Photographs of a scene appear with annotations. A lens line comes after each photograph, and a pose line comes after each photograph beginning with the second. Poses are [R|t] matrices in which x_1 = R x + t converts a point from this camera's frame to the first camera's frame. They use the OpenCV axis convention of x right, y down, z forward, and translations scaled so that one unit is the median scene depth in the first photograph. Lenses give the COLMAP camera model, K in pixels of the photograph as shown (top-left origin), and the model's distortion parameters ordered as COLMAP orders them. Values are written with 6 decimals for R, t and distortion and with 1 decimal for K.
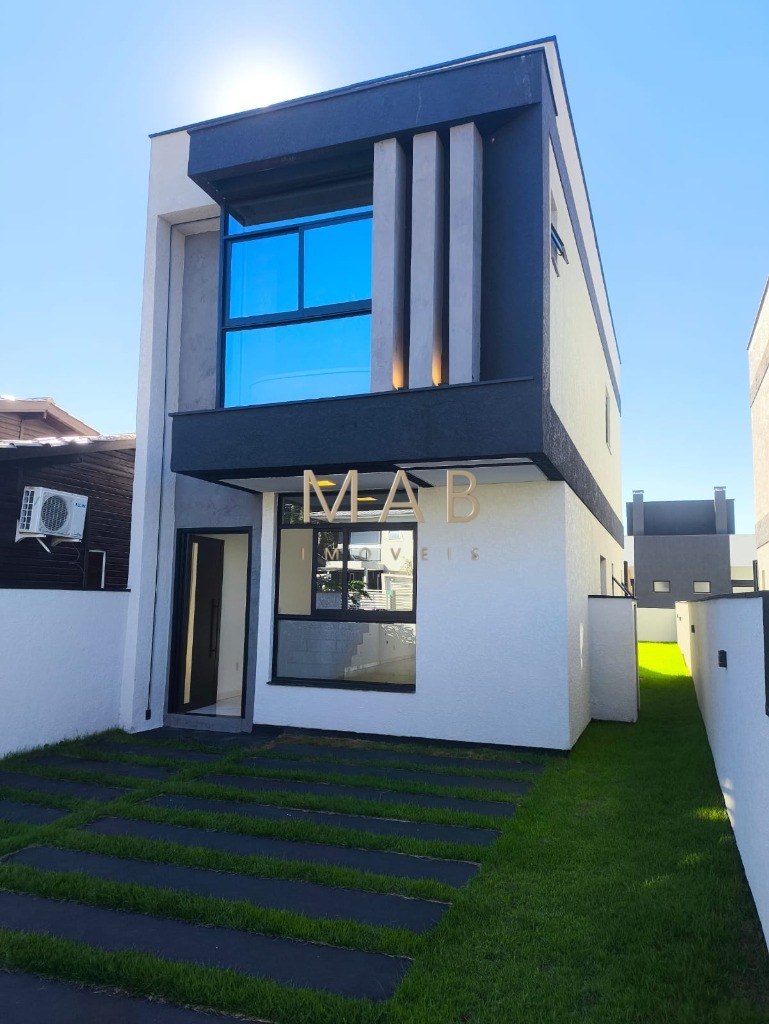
lens RADIAL K [[746.3, 0, 385.3], [0, 746.3, 512.9], [0, 0, 1]] dist [0.079579, 0.001517]
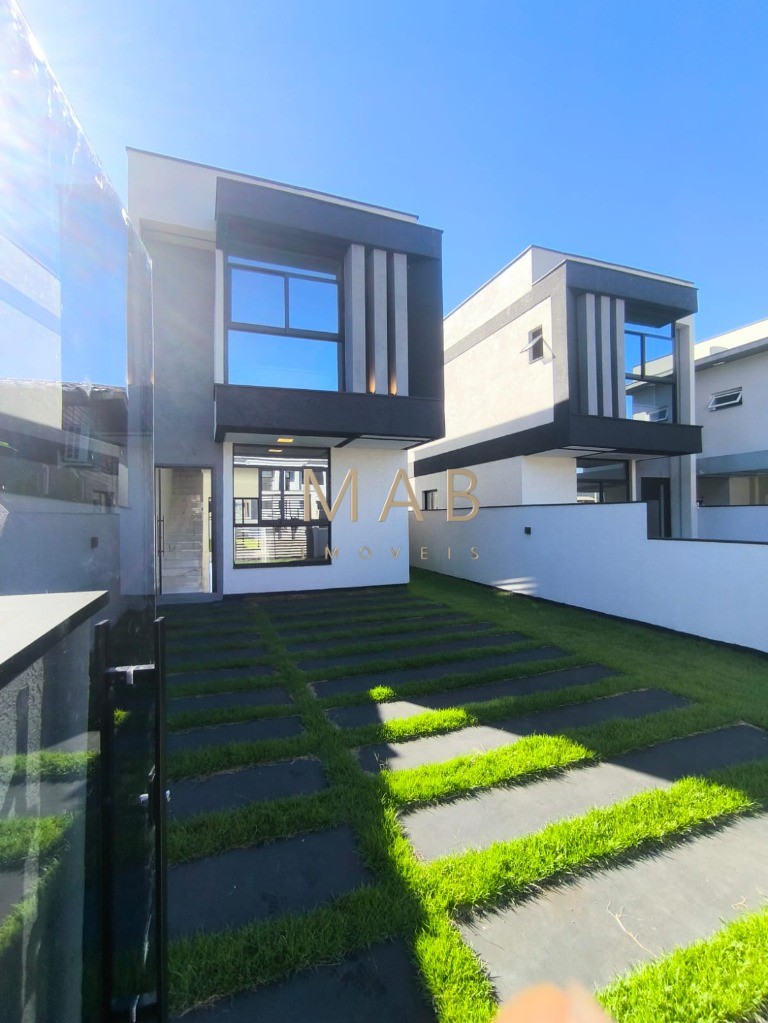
lens RADIAL K [[466.3, 0, 383.4], [0, 466.3, 511.6], [0, 0, 1]] dist [-0.002745, -0.000100]
pose [[0.759487, -0.009739, 0.650450, -0.600039], [-0.053616, 0.995549, 0.077510, 0.024388], [-0.648309, -0.093742, 0.755584, 0.101514]]
